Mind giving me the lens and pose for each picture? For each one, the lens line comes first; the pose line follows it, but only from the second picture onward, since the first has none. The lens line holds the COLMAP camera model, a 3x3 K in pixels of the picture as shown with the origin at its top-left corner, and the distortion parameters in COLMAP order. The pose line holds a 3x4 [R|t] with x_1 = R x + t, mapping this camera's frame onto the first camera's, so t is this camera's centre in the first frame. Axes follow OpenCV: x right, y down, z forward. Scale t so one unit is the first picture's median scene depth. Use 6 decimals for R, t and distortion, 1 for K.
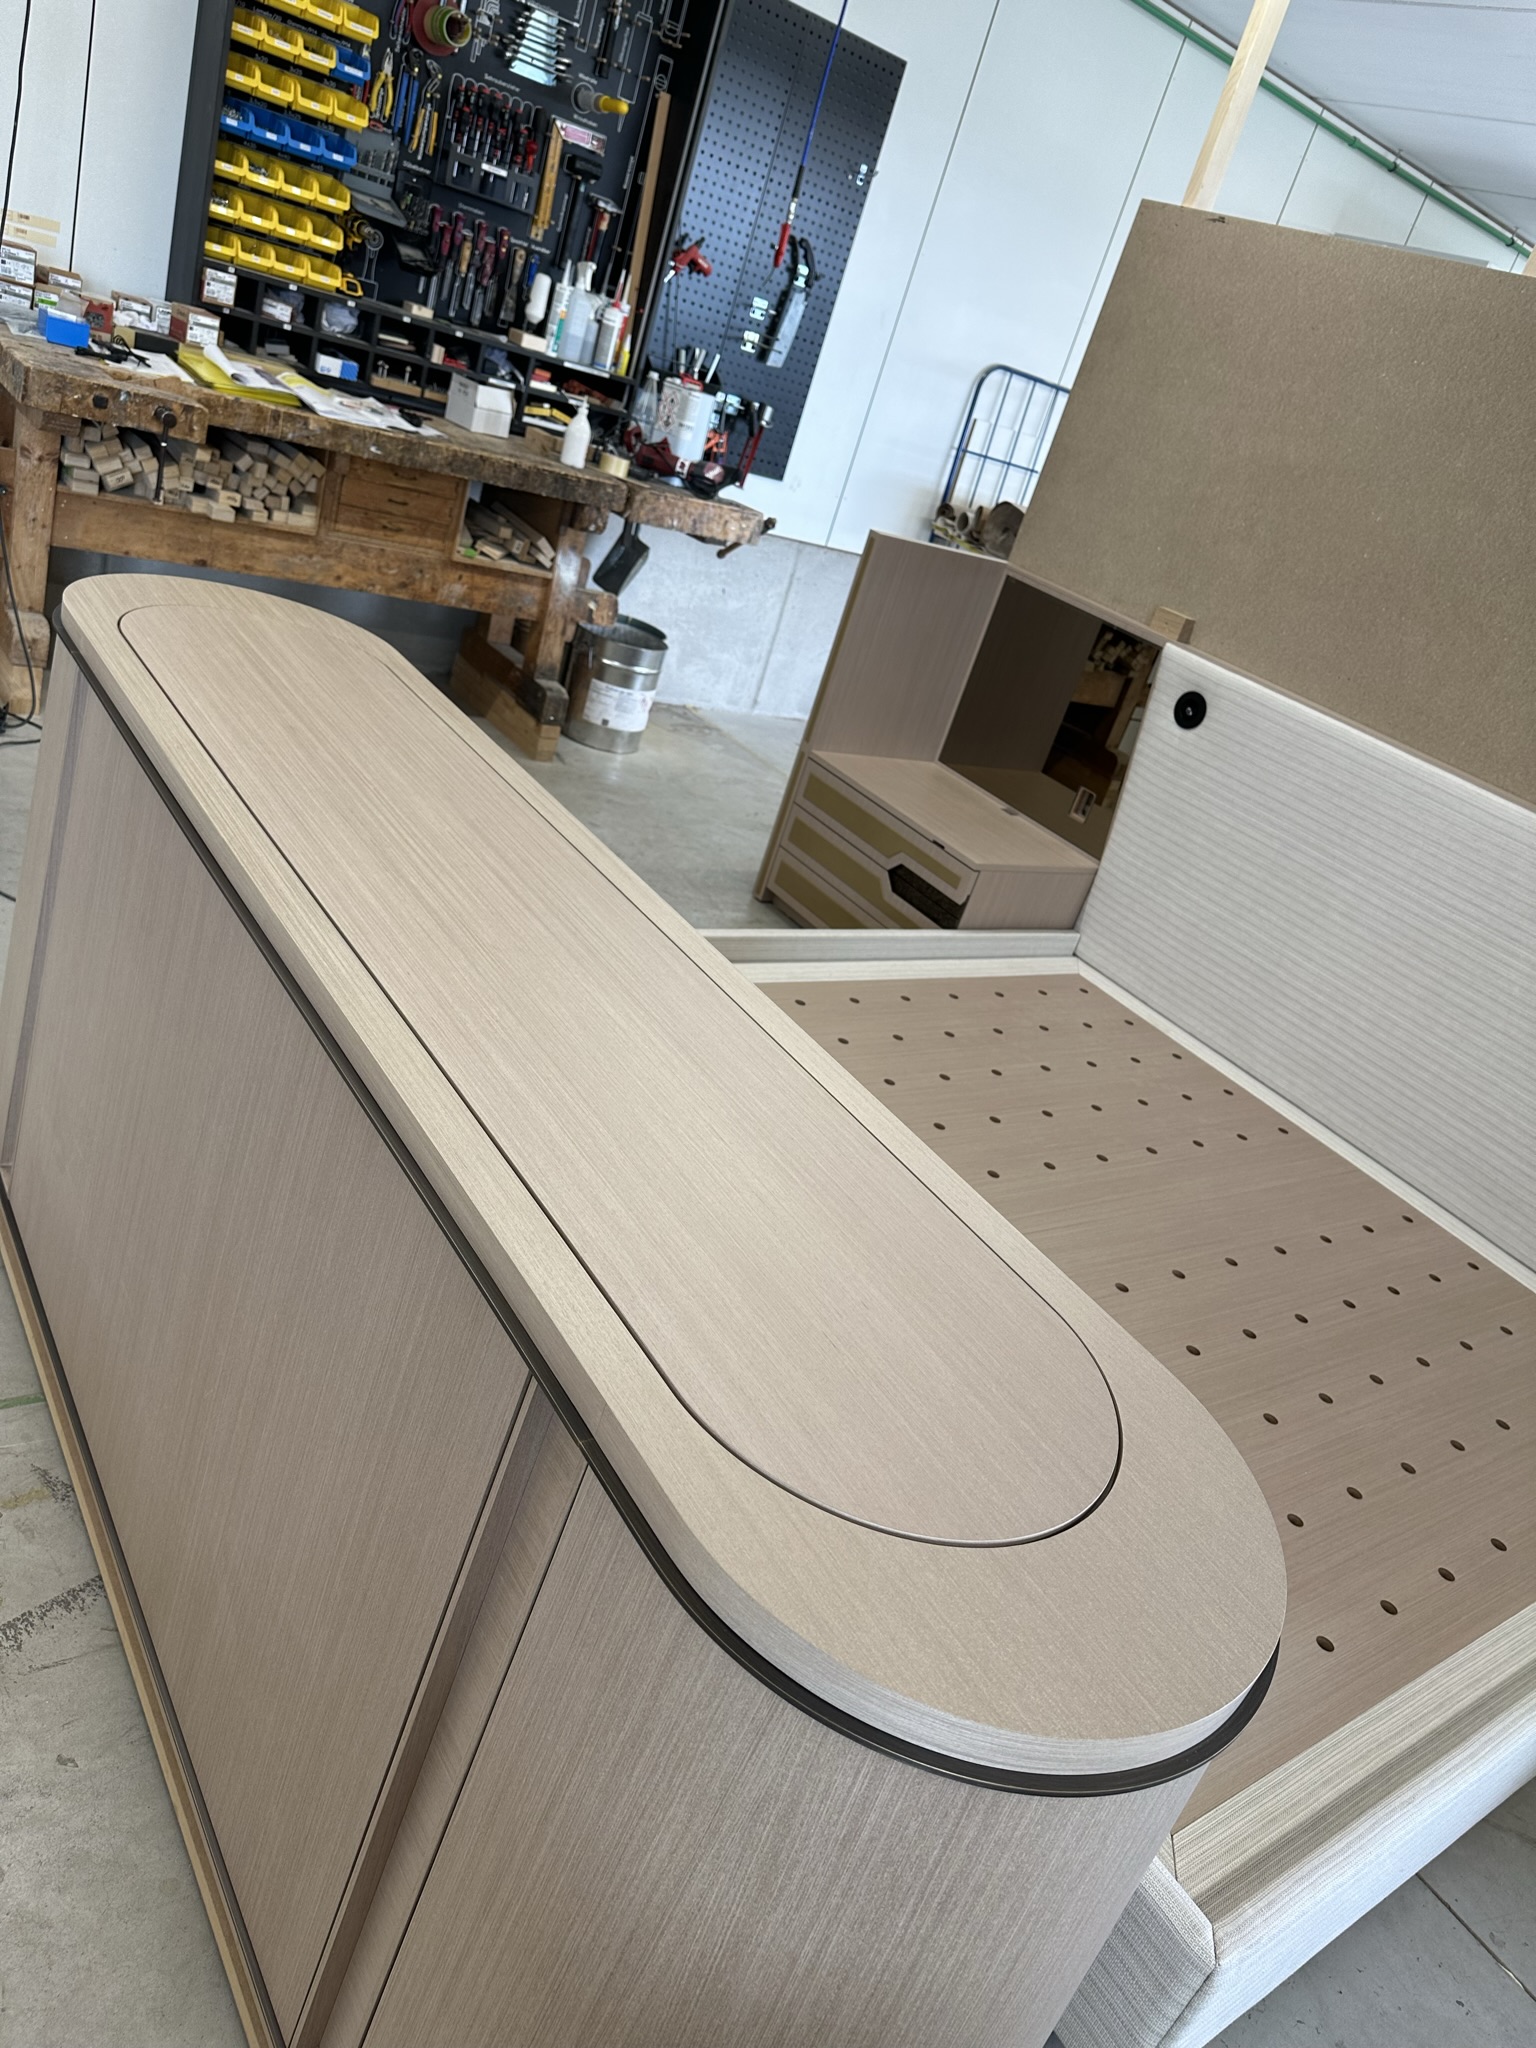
lens RADIAL K [[1445.8, 0, 762.7], [0, 1445.8, 1034.0], [0, 0, 1]] dist [0.048950, -0.072633]
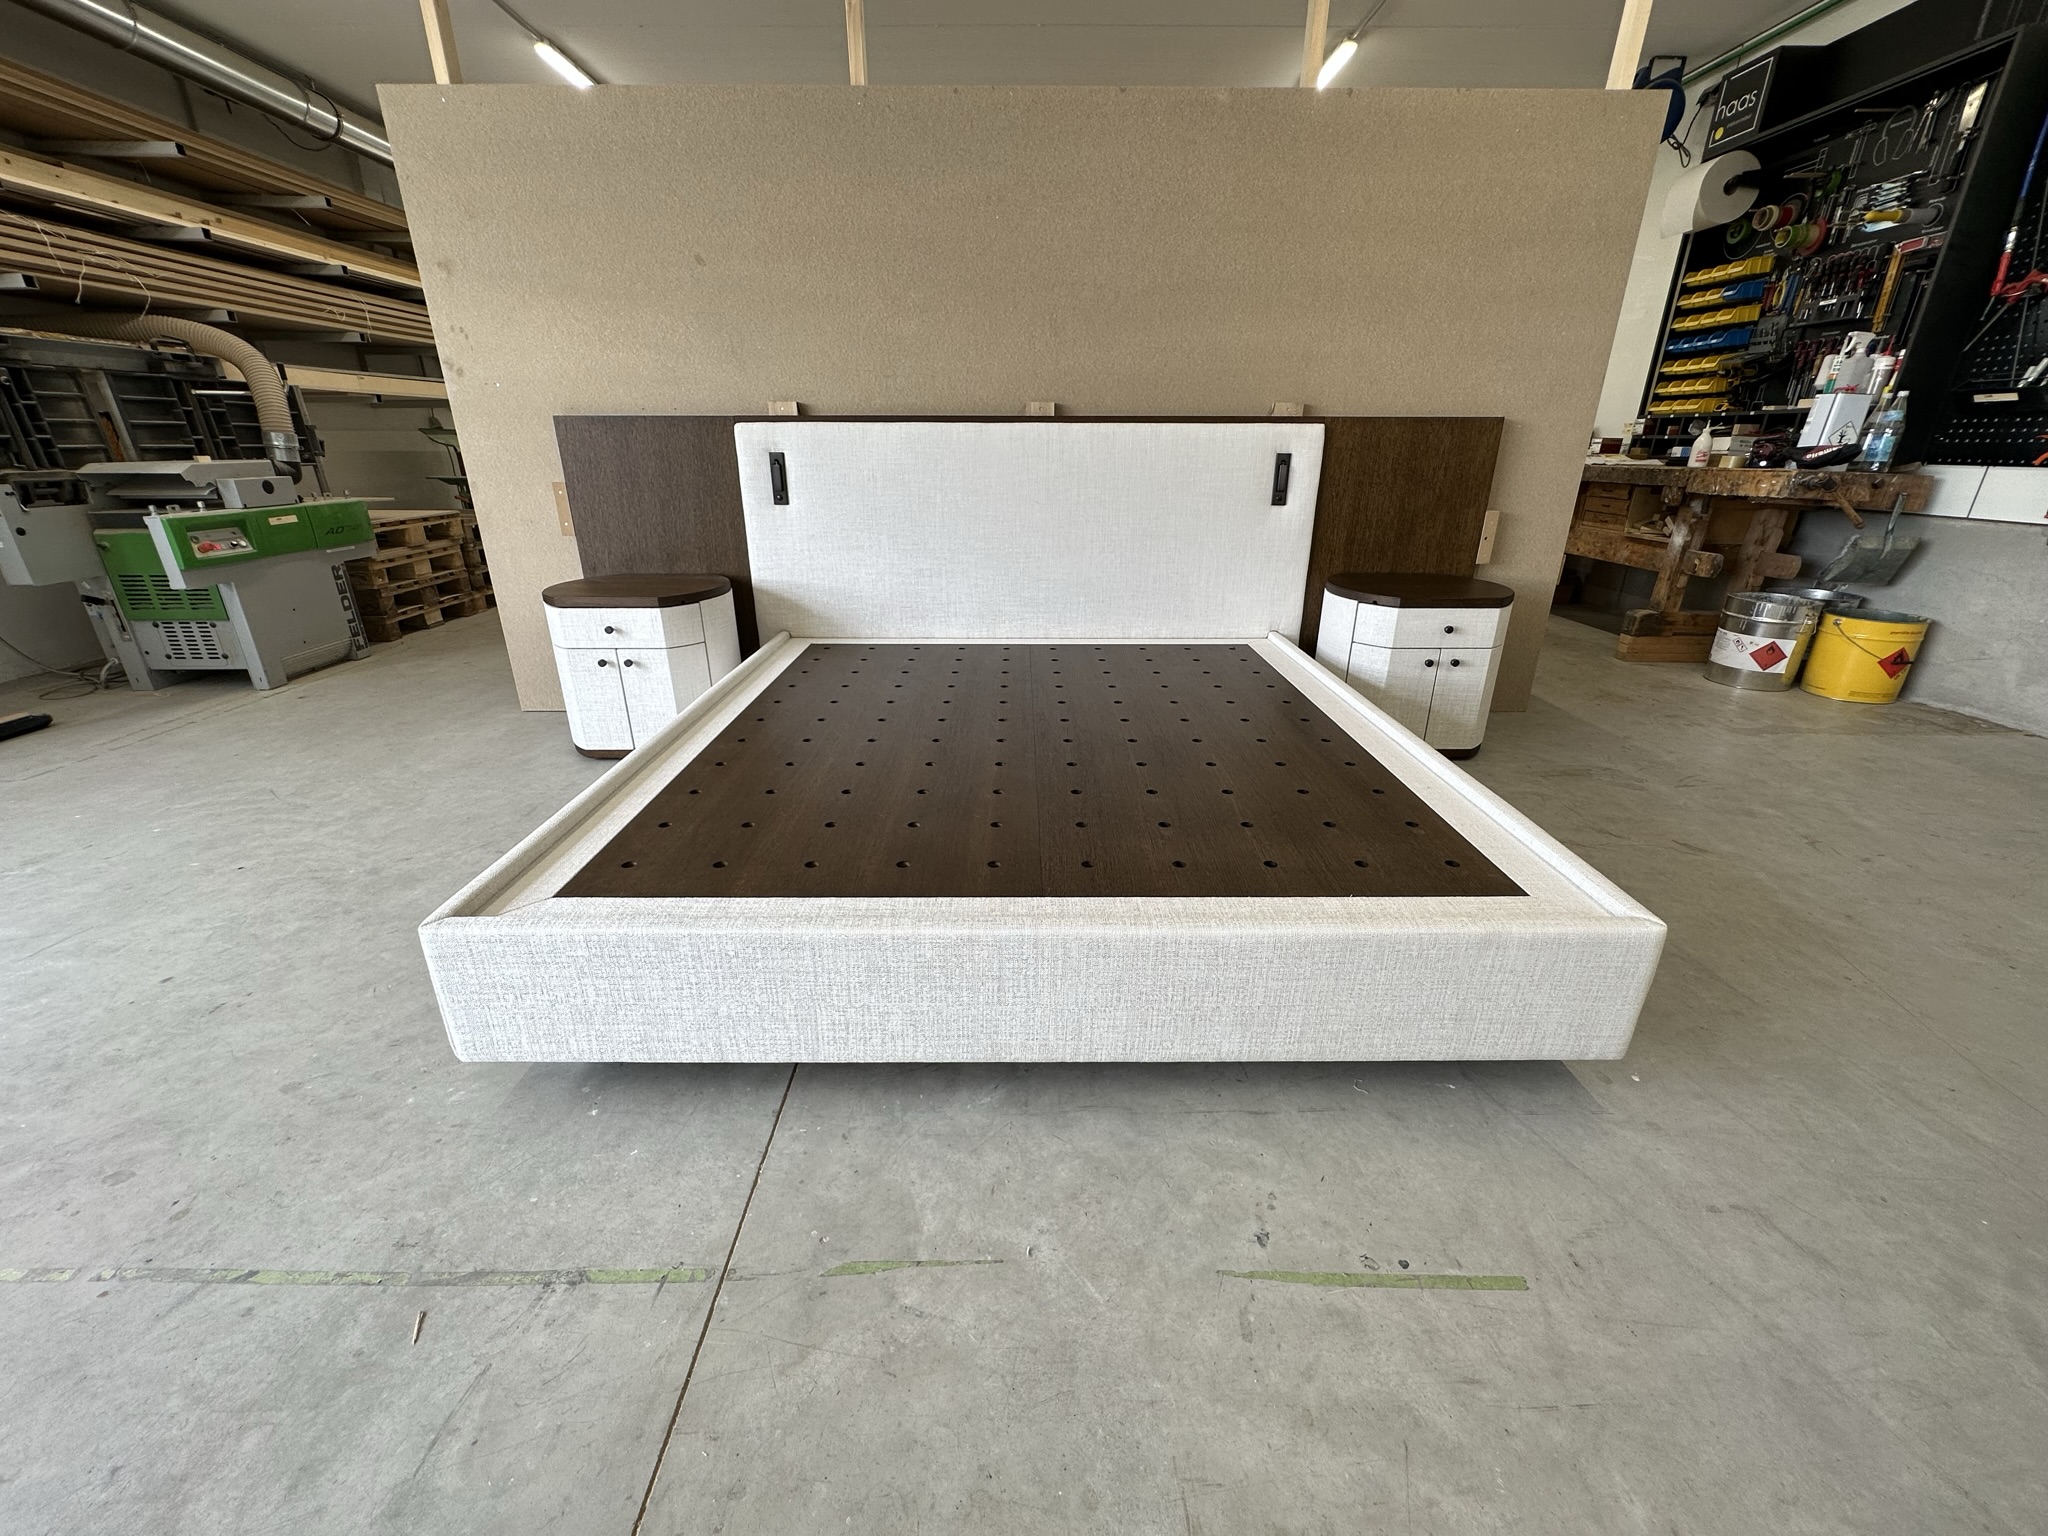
lens RADIAL K [[812.5, 0, 1024.0], [0, 812.5, 768.0], [0, 0, 1]] dist [-0.002842, -0.000269]
pose [[-0.542799, 0.019527, -0.839635, 0.994274], [-0.517645, 0.779485, 0.352770, -0.085193], [0.661372, 0.626116, -0.412996, 1.117346]]
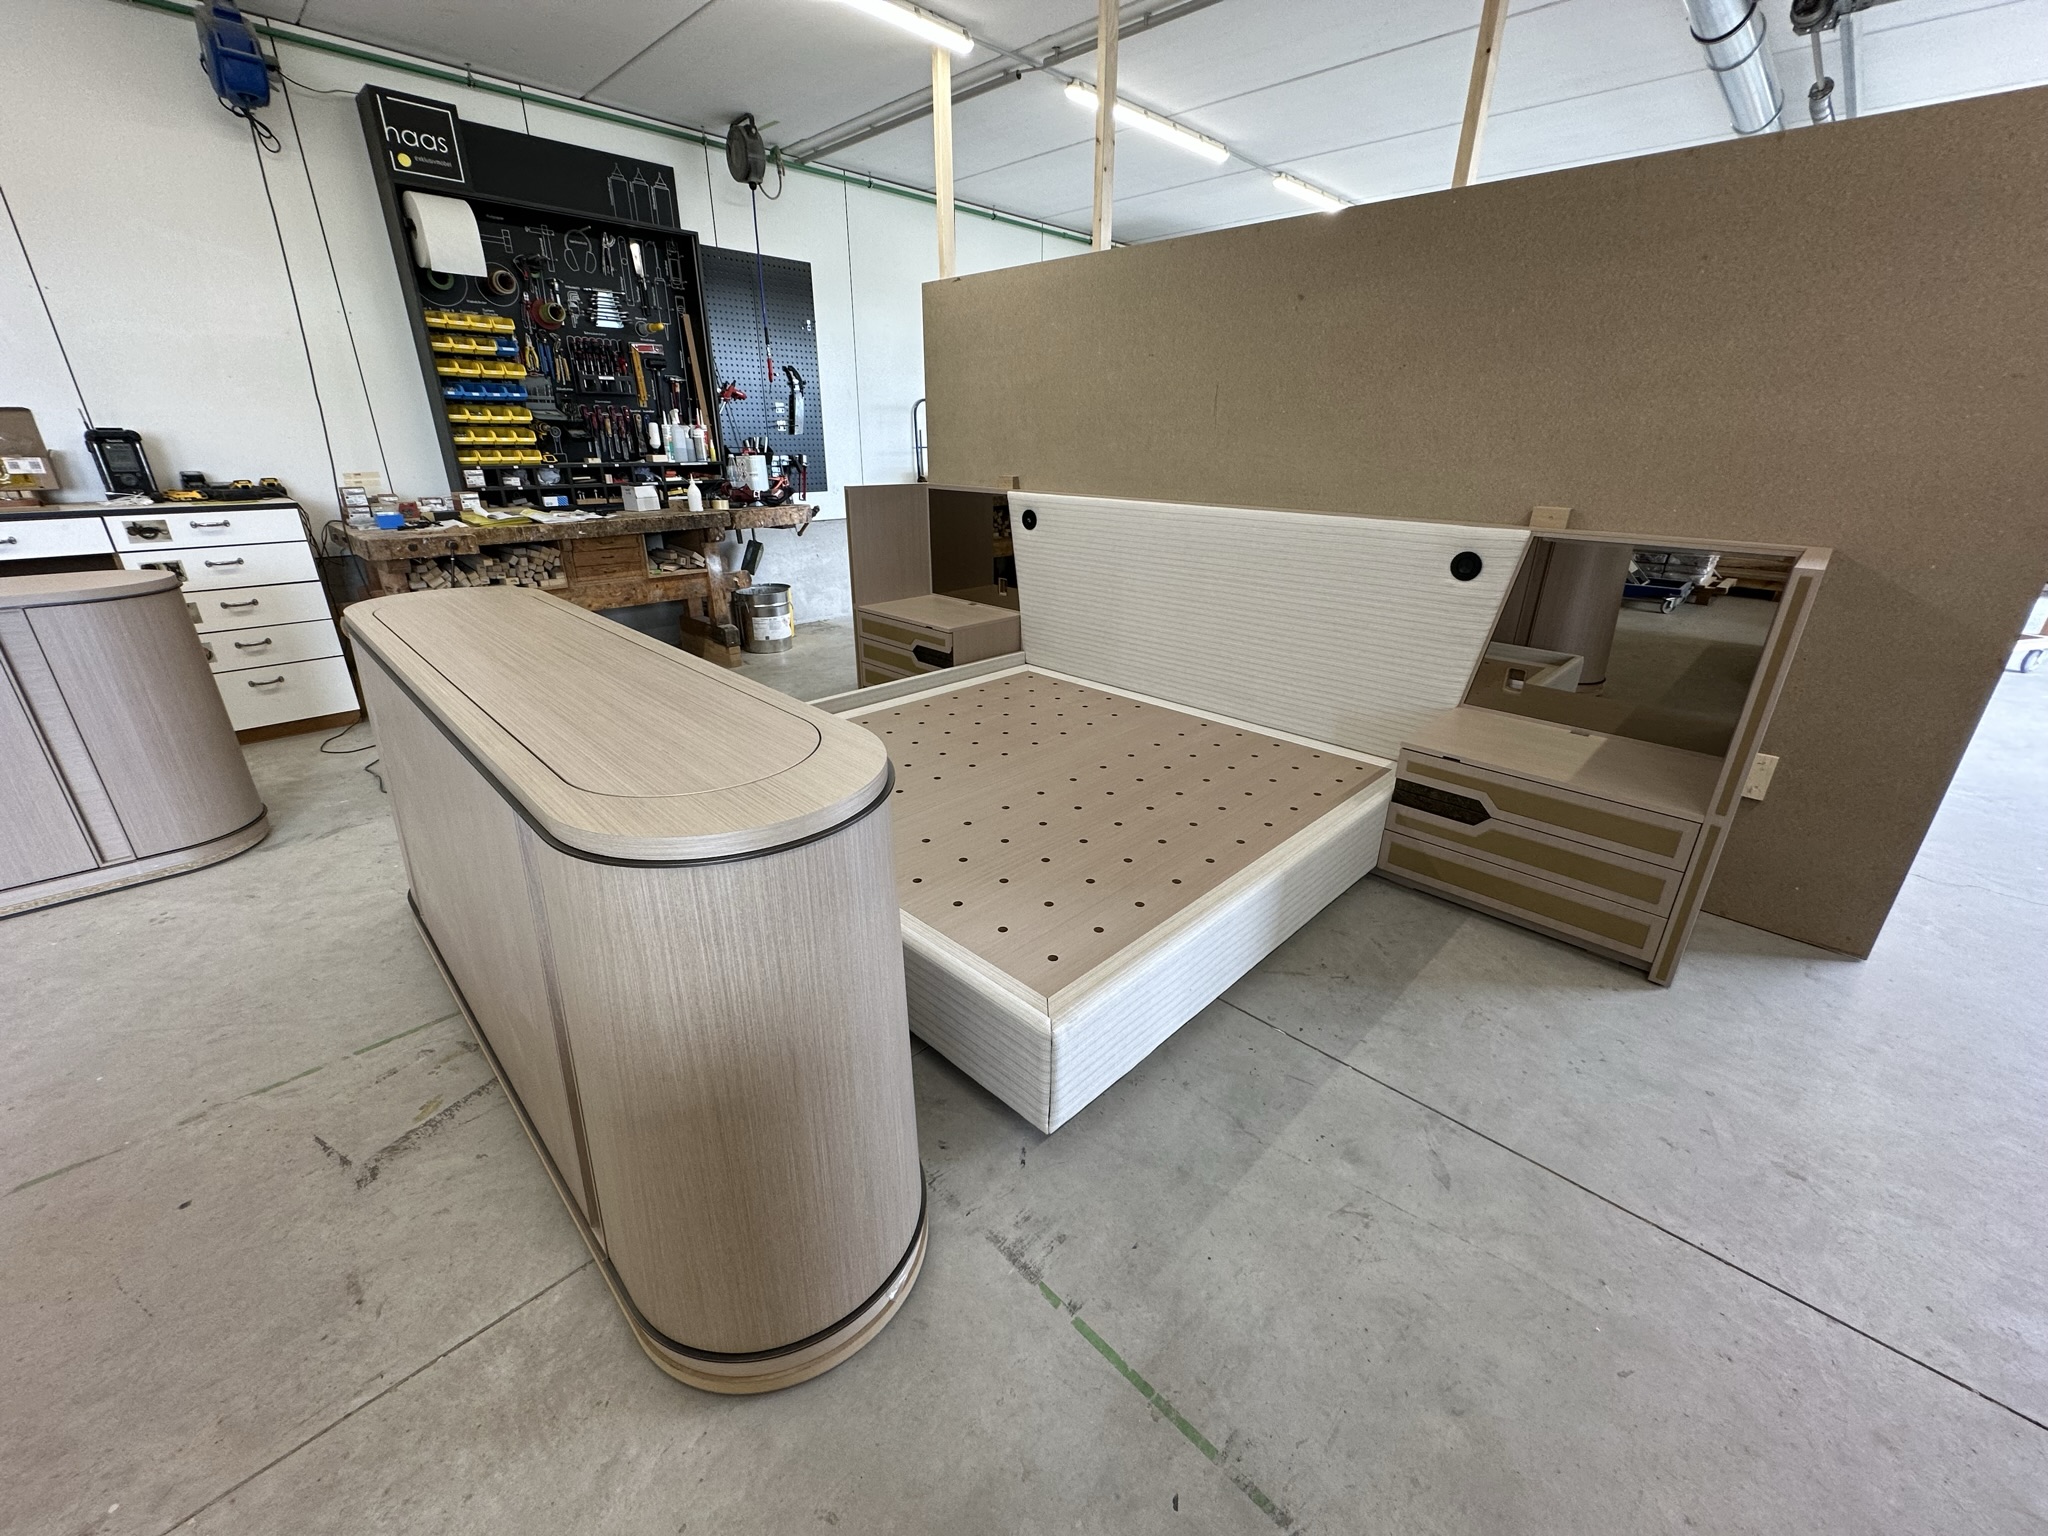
lens RADIAL K [[812.5, 0, 1024.0], [0, 812.5, 768.0], [0, 0, 1]] dist [-0.002842, -0.000269]
pose [[0.942073, -0.331639, 0.050146, 0.106325], [0.333610, 0.941952, -0.037825, 0.102847], [-0.034691, 0.052363, 0.998025, -0.038544]]
